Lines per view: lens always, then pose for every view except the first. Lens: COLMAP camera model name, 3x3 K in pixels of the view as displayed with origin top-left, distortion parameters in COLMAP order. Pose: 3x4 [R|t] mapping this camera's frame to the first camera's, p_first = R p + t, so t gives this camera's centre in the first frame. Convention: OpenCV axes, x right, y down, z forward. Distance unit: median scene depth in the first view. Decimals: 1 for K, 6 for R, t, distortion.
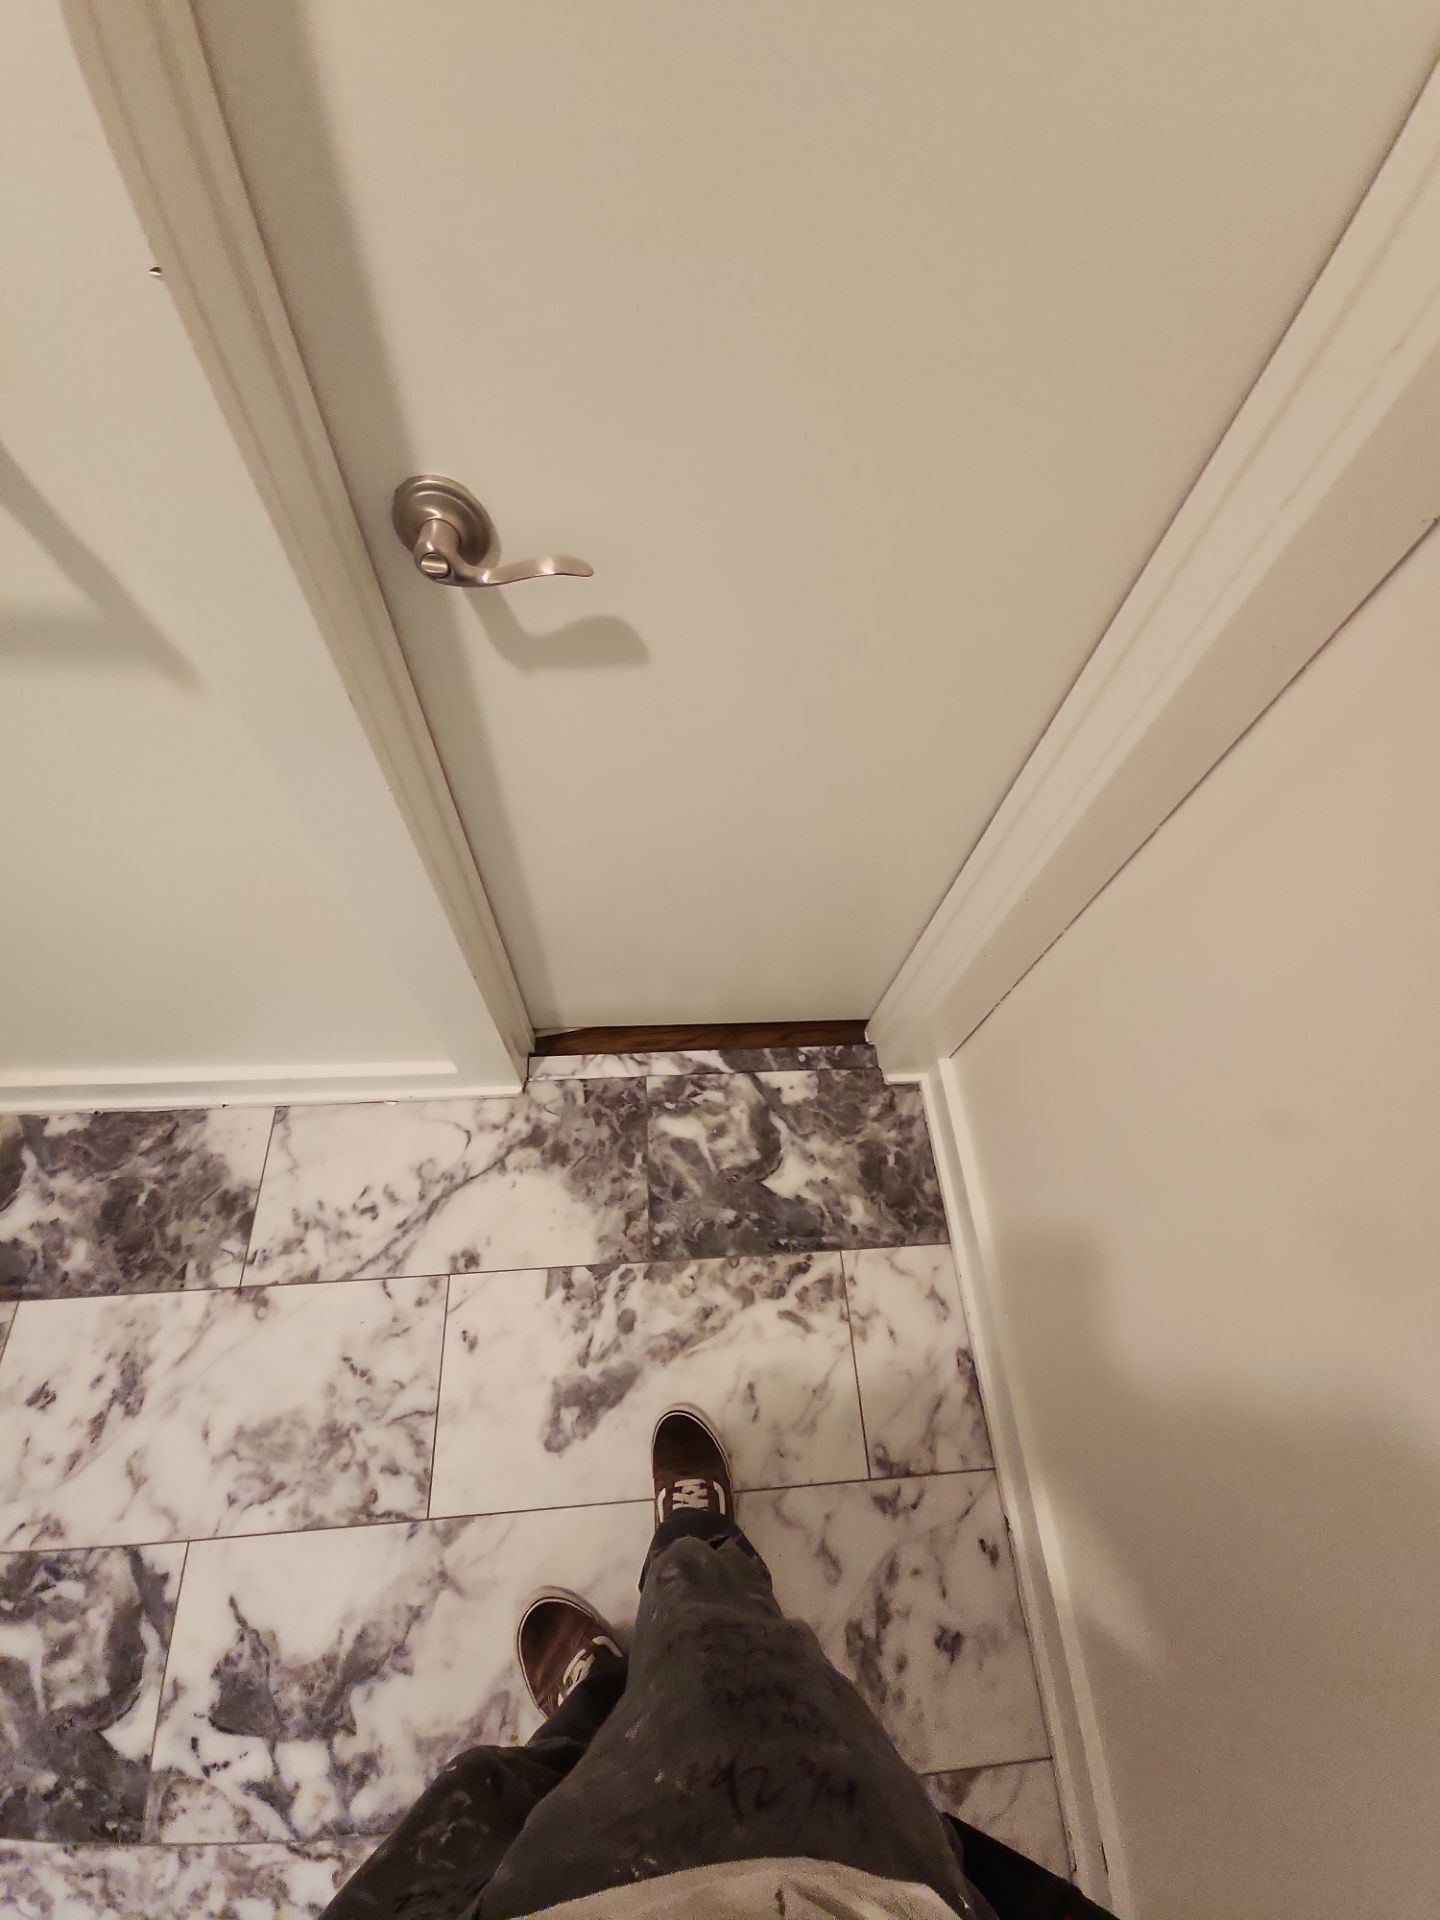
lens RADIAL K [[780.8, 0, 717.9], [0, 780.8, 958.9], [0, 0, 1]] dist [0.012257, -0.008982]
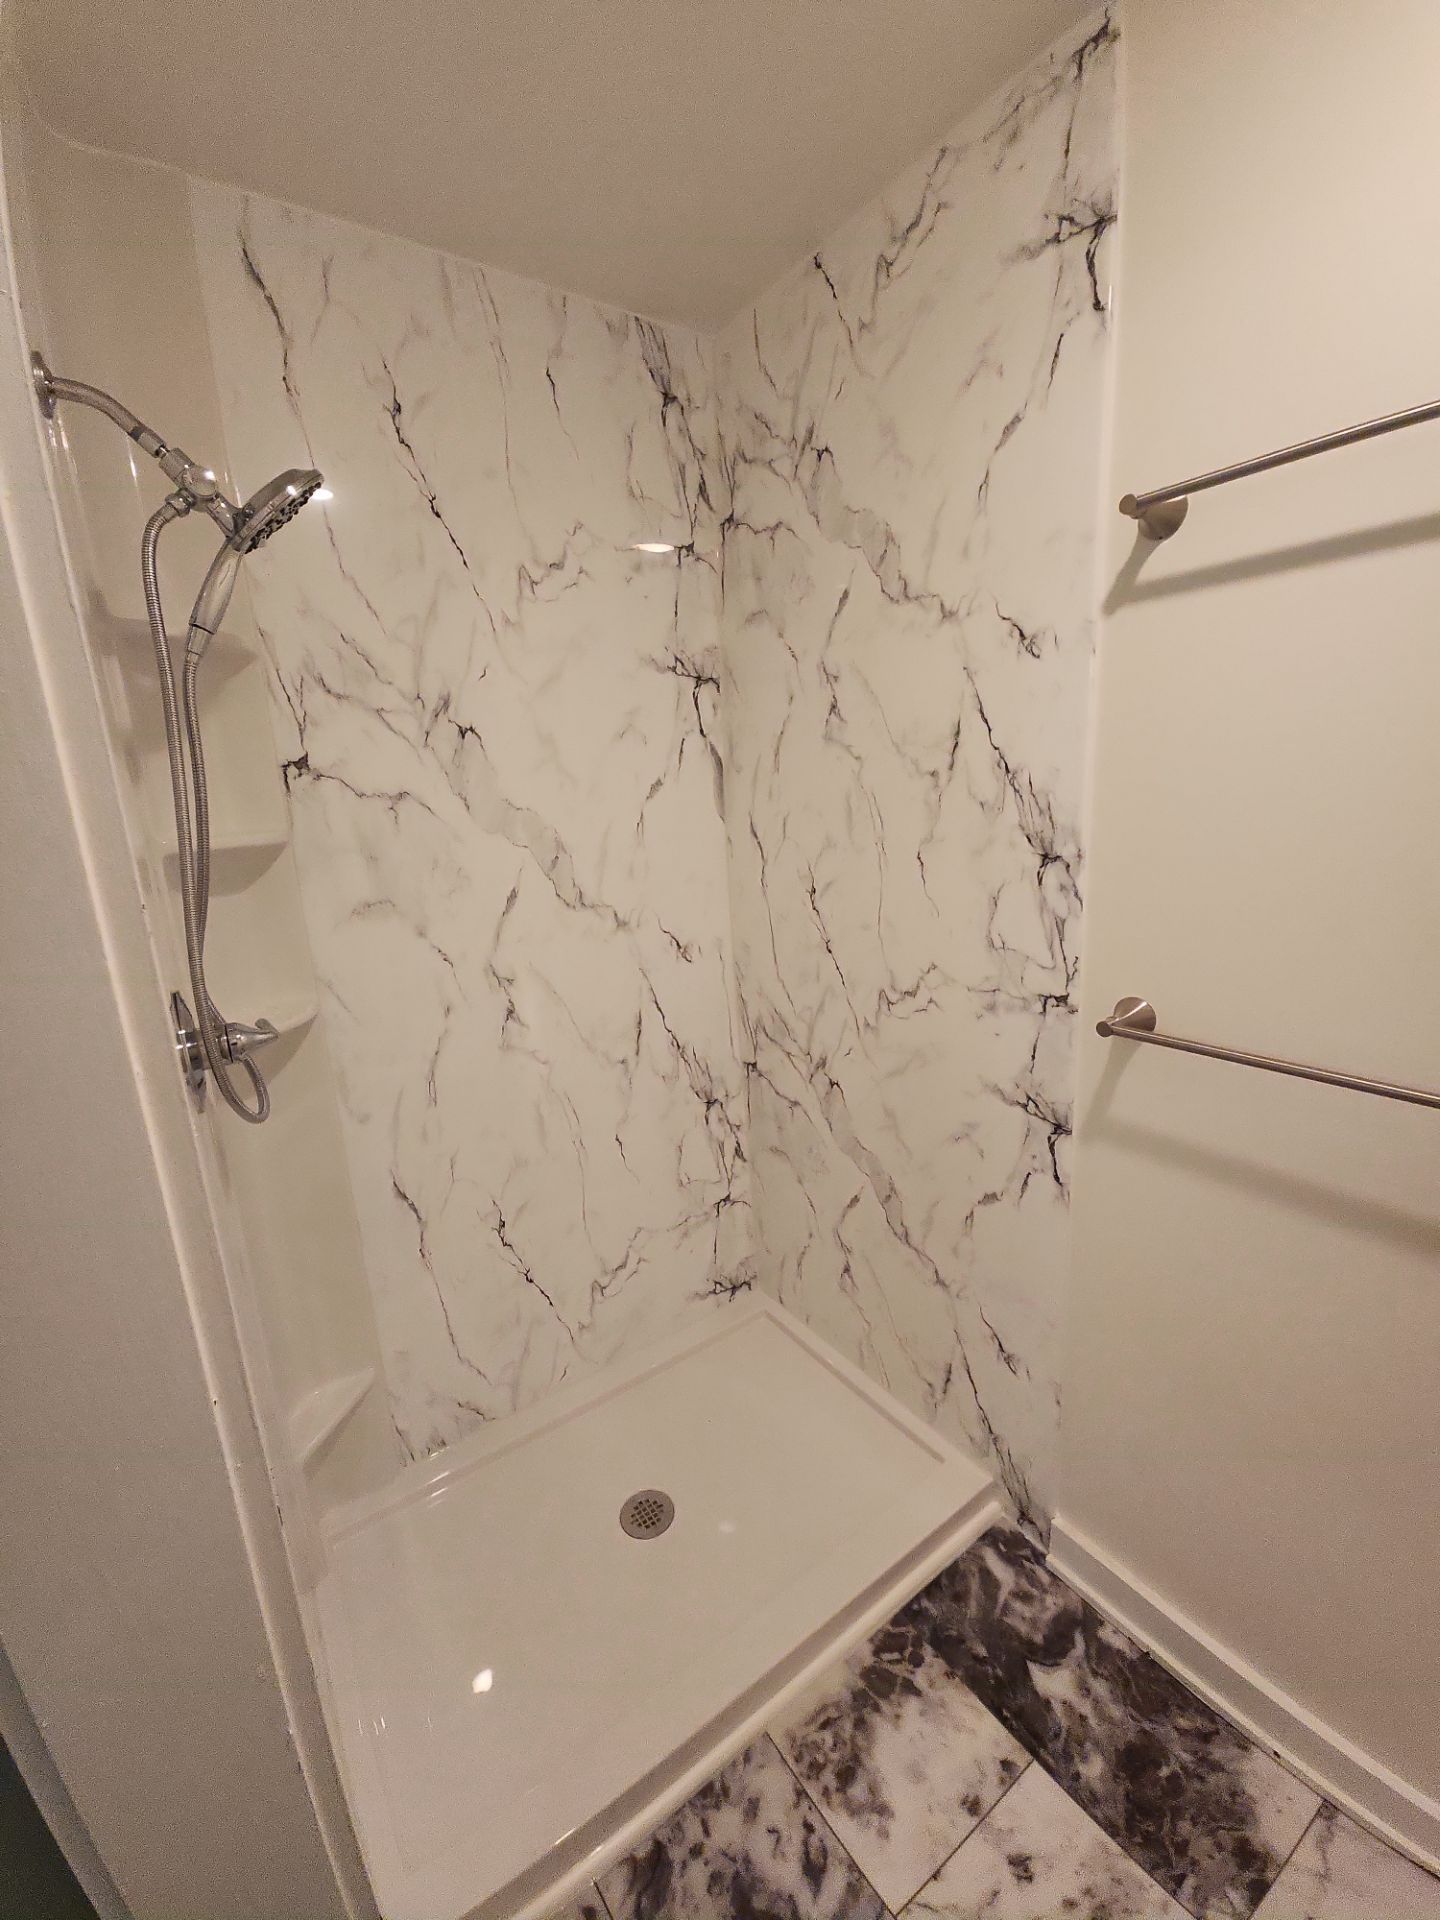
lens RADIAL K [[780.8, 0, 718.3], [0, 780.8, 958.0], [0, 0, 1]] dist [0.012257, -0.008982]
pose [[0.512921, 0.086541, -0.854062, -0.290270], [-0.705420, 0.609437, -0.361898, 0.448685], [0.489178, 0.788098, 0.373641, -0.451487]]
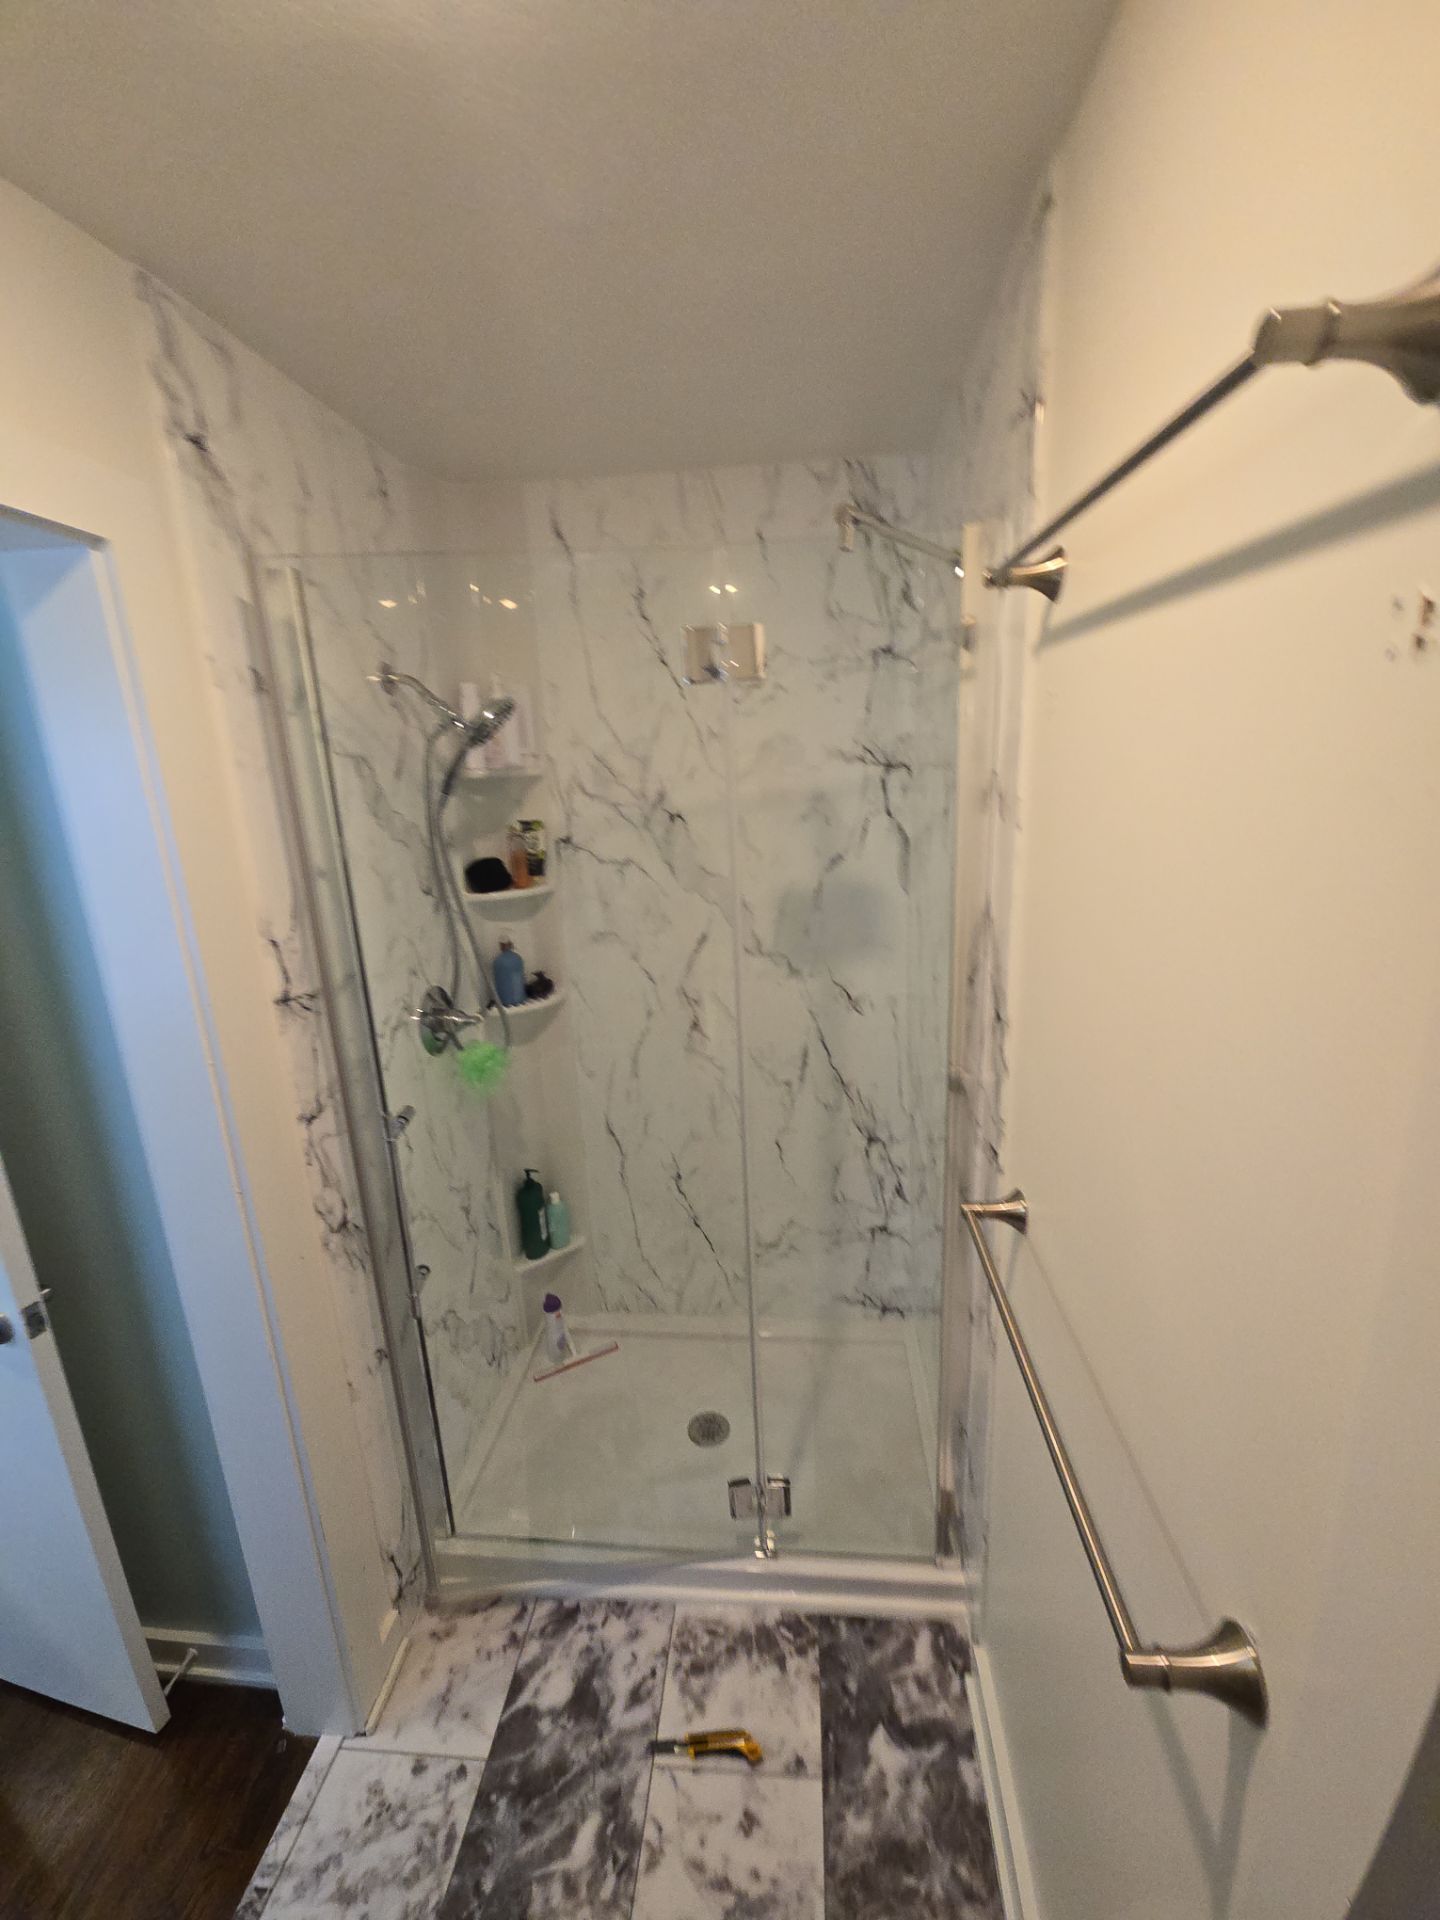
lens RADIAL K [[783.2, 0, 725.9], [0, 783.2, 955.5], [0, 0, 1]] dist [0.009440, -0.007627]
pose [[-0.157120, 0.172633, -0.972374, 0.100089], [-0.853374, 0.471826, 0.221658, -0.305464], [0.497057, 0.864626, 0.073187, -0.269427]]
